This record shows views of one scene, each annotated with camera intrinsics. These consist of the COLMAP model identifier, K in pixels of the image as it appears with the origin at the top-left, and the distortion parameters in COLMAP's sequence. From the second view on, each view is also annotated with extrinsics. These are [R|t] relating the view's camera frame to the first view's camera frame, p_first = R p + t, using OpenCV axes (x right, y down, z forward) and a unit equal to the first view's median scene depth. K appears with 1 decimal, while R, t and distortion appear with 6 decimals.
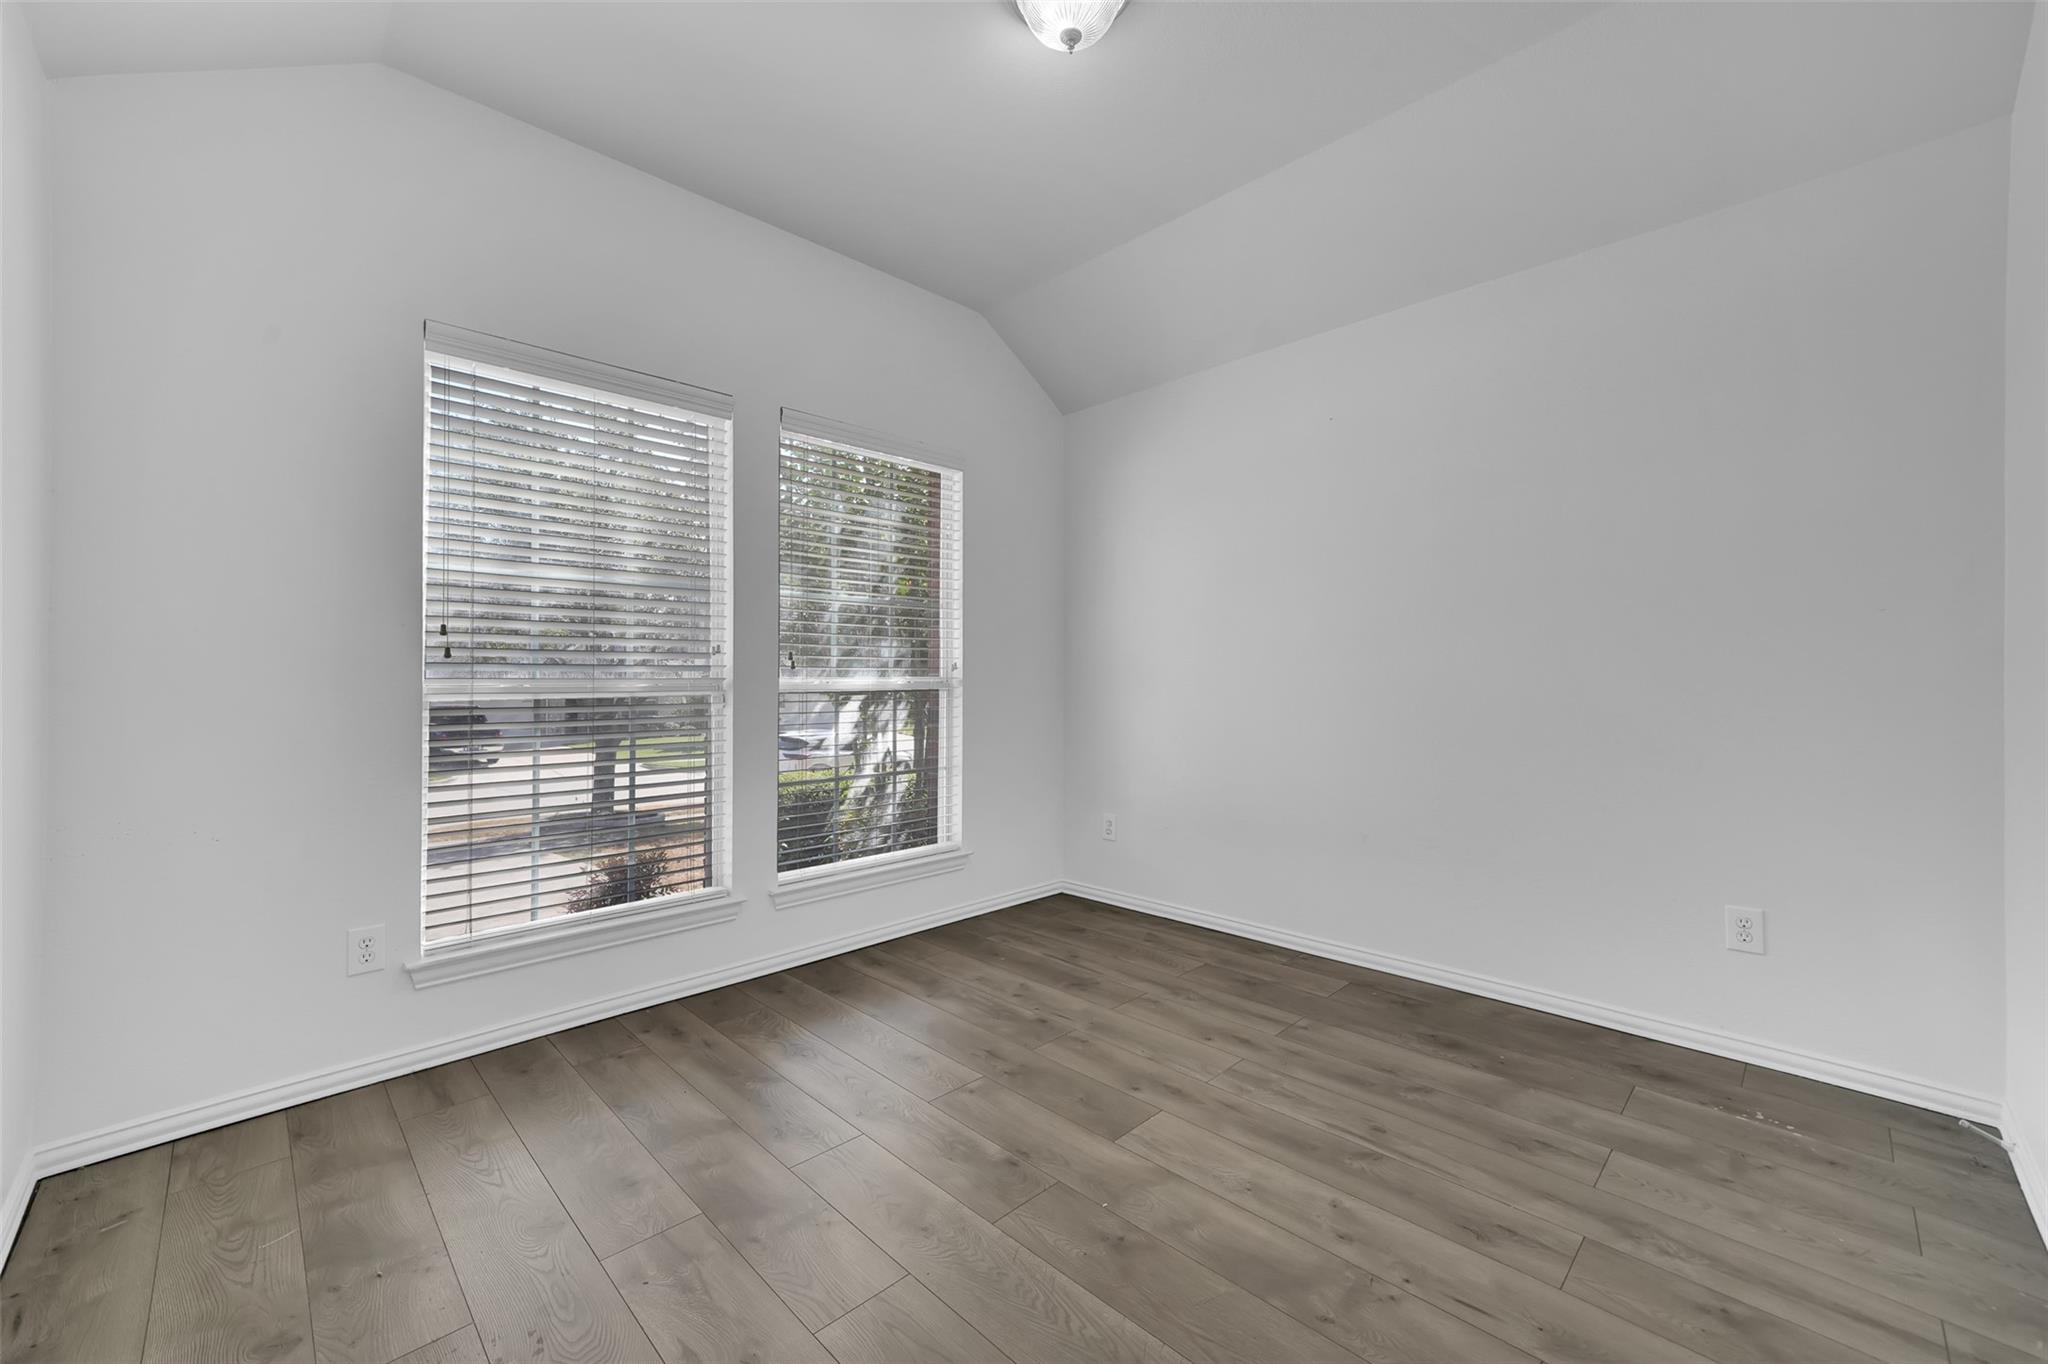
lens RADIAL K [[802.8, 0, 1014.2], [0, 802.8, 679.6], [0, 0, 1]] dist [-0.008083, 0.000571]
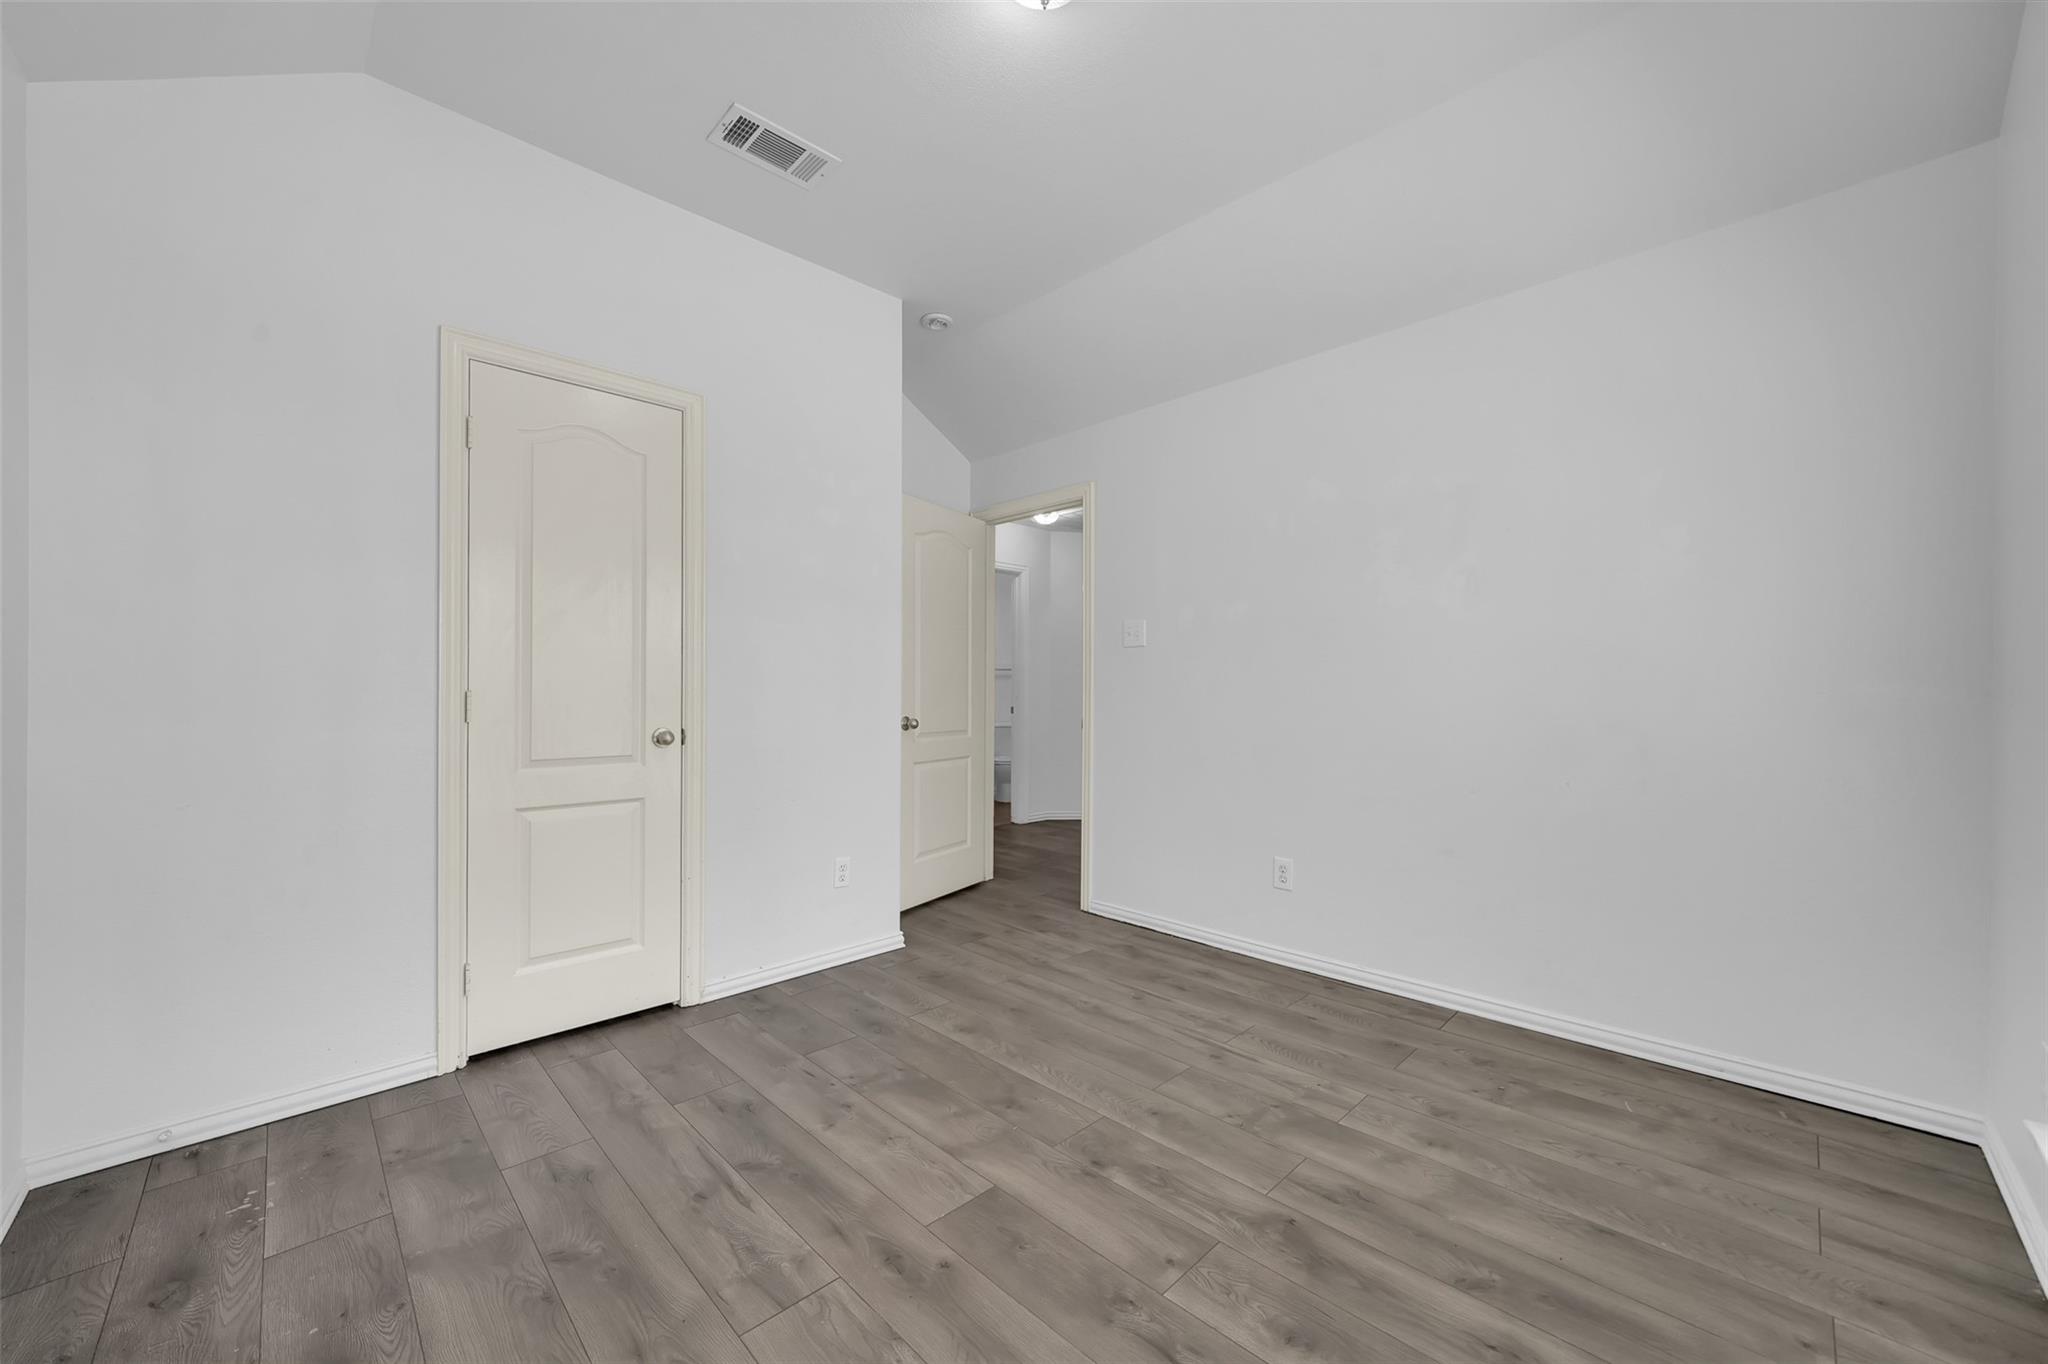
lens RADIAL K [[802.8, 0, 1014.2], [0, 802.8, 679.6], [0, 0, 1]] dist [-0.008083, 0.000571]
pose [[-0.999976, 0.006150, 0.003194, 0.102521], [0.006077, 0.999730, -0.022411, -0.002527], [-0.003331, -0.022391, -0.999744, 2.122804]]
